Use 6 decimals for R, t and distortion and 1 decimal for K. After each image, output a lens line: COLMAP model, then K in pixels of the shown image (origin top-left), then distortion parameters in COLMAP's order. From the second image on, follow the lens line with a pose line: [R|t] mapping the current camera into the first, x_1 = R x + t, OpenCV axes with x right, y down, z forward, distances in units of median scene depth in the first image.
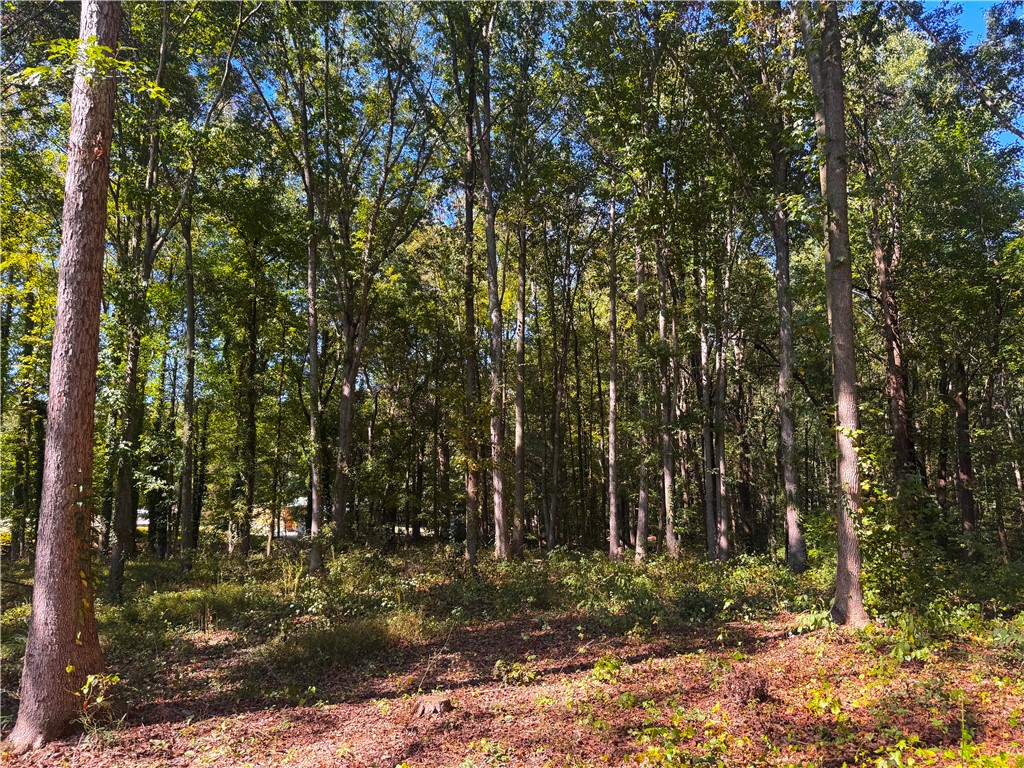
lens RADIAL K [[718.2, 0, 526.8], [0, 718.2, 383.1], [0, 0, 1]] dist [0.089349, -0.106313]
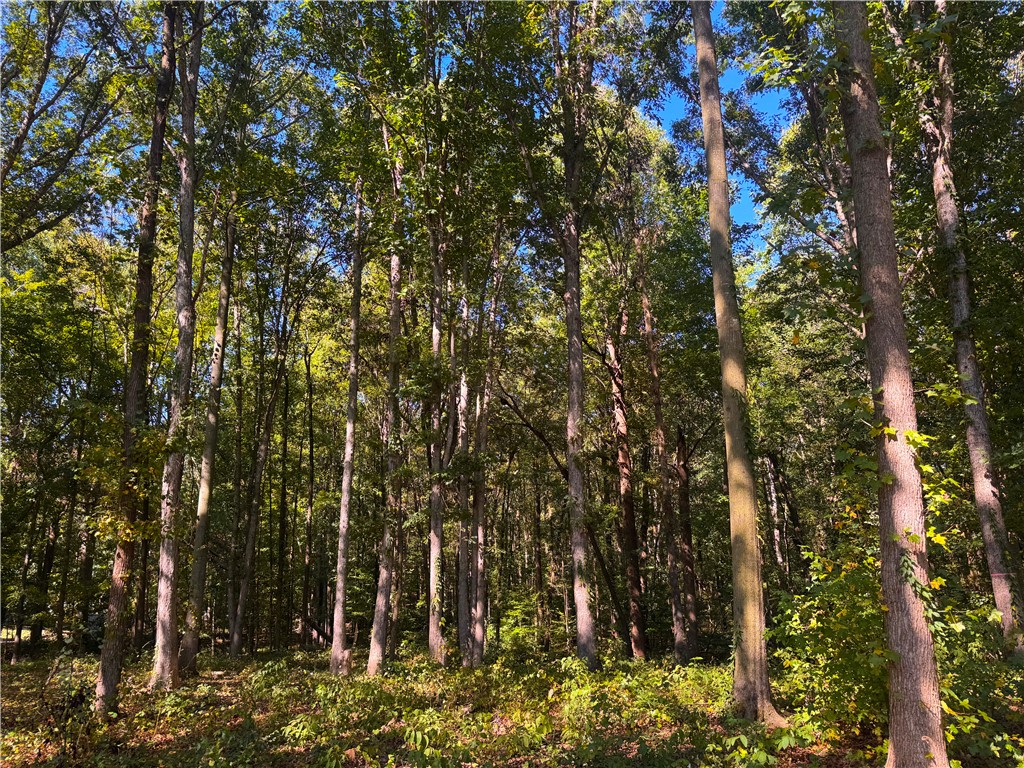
lens RADIAL K [[718.2, 0, 526.8], [0, 718.2, 383.1], [0, 0, 1]] dist [0.089349, -0.106313]
pose [[0.916154, 0.077339, 0.393295, -0.013605], [-0.035141, 0.992928, -0.113394, 0.036775], [-0.399283, 0.090066, 0.912393, 0.228031]]
